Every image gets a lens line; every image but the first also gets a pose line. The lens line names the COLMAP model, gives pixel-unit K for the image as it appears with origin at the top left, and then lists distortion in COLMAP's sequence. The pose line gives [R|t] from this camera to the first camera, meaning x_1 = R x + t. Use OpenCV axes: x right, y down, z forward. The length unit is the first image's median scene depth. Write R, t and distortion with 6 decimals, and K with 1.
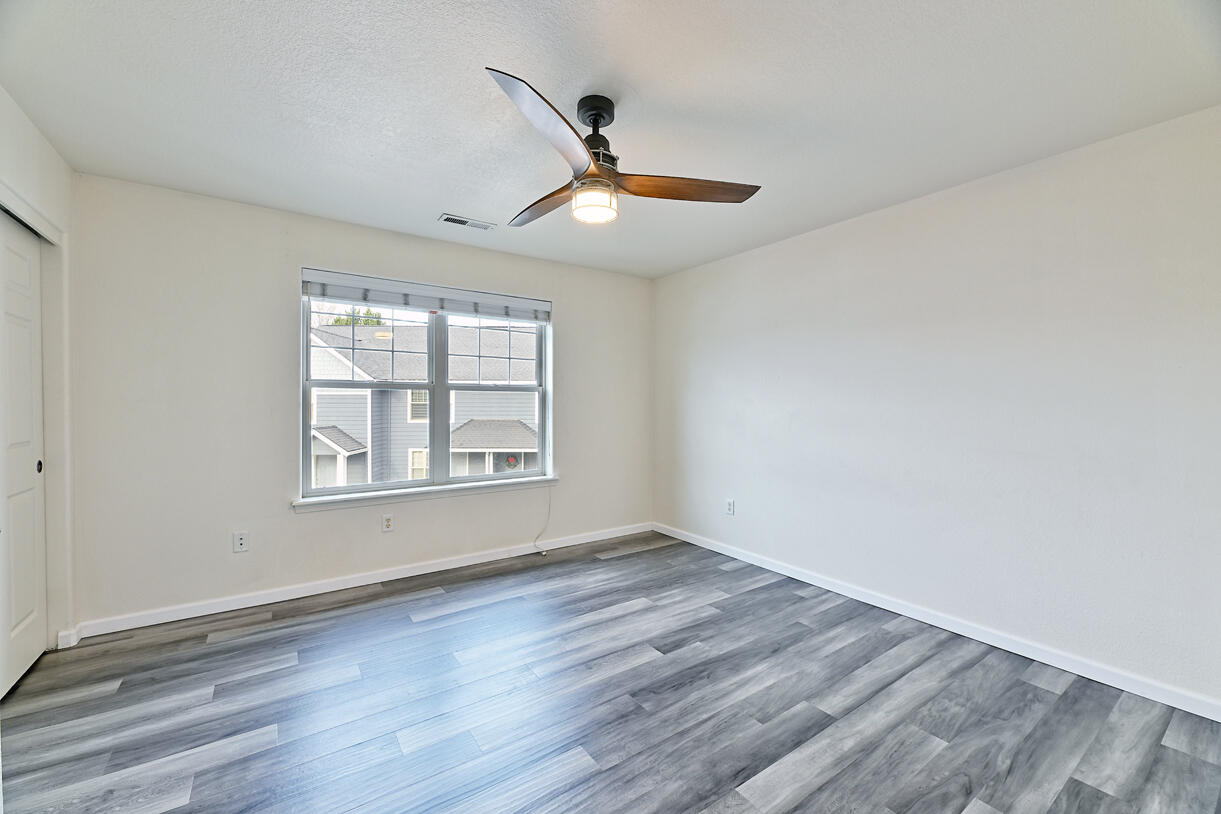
lens RADIAL K [[483.7, 0, 605.5], [0, 483.7, 407.8], [0, 0, 1]] dist [-0.001129, -0.000791]
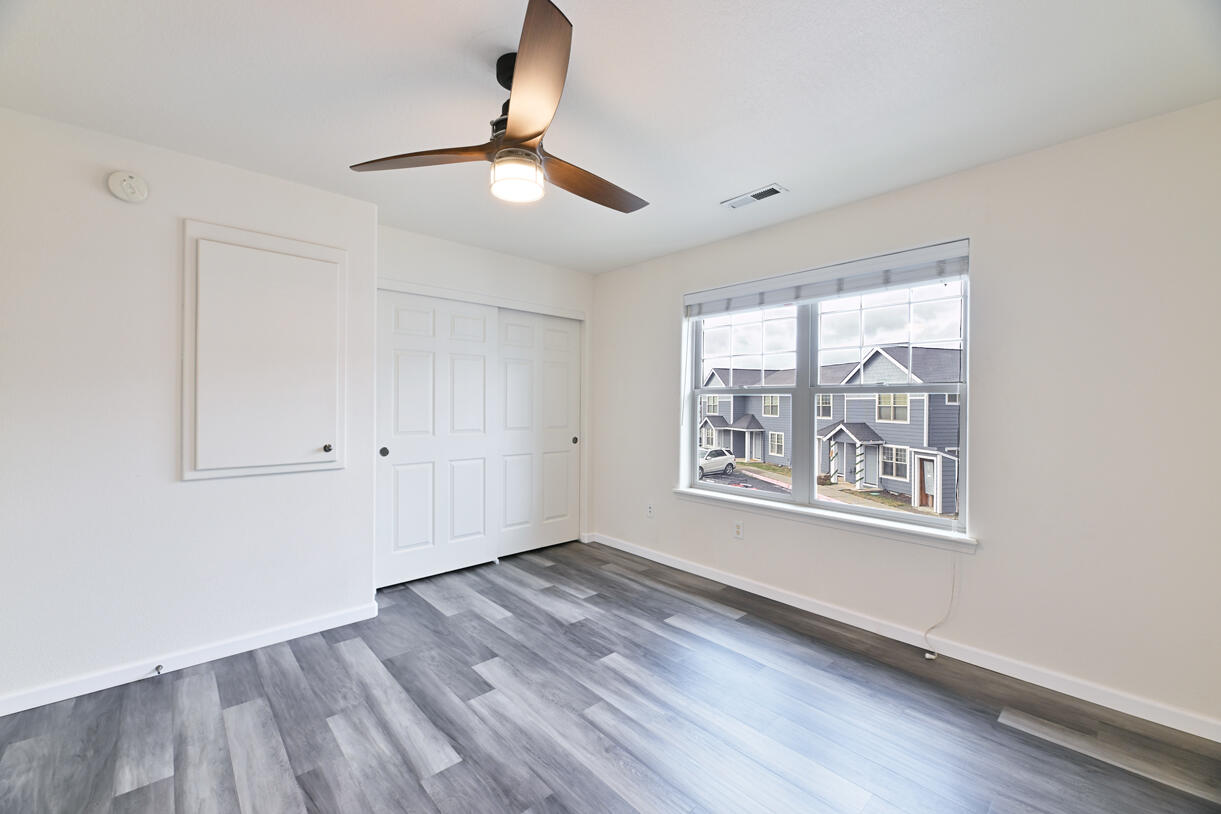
lens RADIAL K [[486.3, 0, 610.5], [0, 486.3, 407.0], [0, 0, 1]] dist [-0.000194, -0.000494]
pose [[0.143399, 0.002576, -0.989662, 0.556588], [-0.018980, 0.999820, -0.000148, -0.008329], [0.989483, 0.018805, 0.143422, 0.666760]]
